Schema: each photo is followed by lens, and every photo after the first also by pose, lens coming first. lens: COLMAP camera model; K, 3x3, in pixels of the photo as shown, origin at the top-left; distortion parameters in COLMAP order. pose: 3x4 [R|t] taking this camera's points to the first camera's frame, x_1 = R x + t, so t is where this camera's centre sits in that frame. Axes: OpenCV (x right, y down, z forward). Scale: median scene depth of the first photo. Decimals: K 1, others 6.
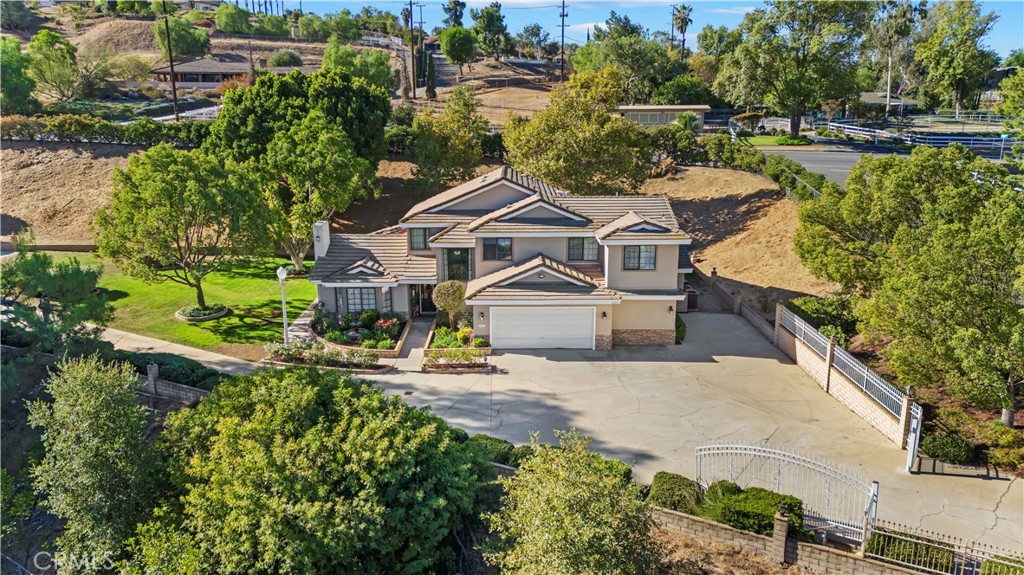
lens RADIAL K [[760.7, 0, 511.7], [0, 760.7, 285.5], [0, 0, 1]] dist [0.063668, -0.047402]
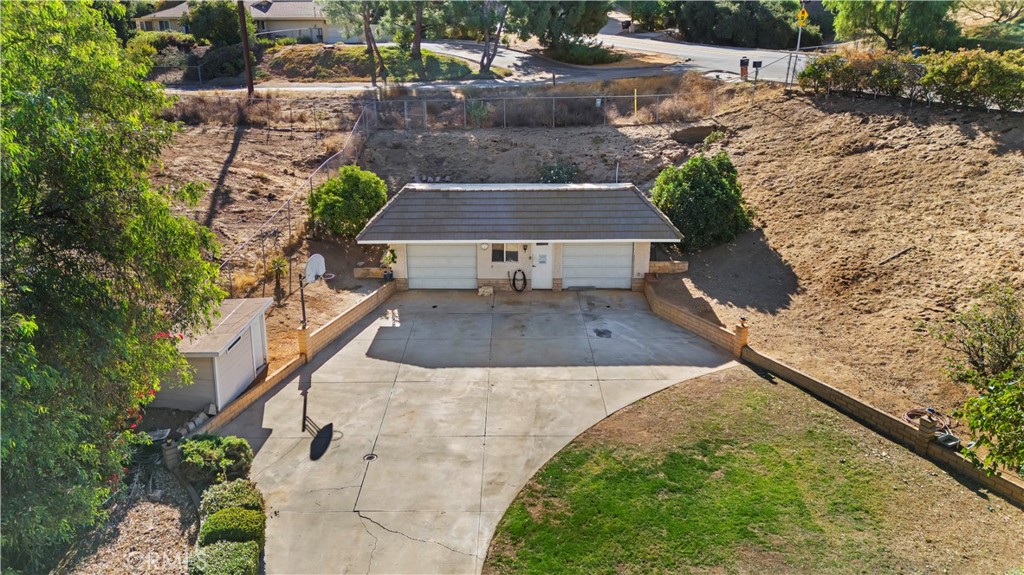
lens RADIAL K [[760.7, 0, 503.2], [0, 760.7, 283.9], [0, 0, 1]] dist [0.063668, -0.047402]
pose [[0.472924, 0.283279, -0.834323, -0.280003], [-0.210369, 0.955825, 0.205288, -0.122712], [0.855621, 0.078430, 0.511626, 0.531389]]
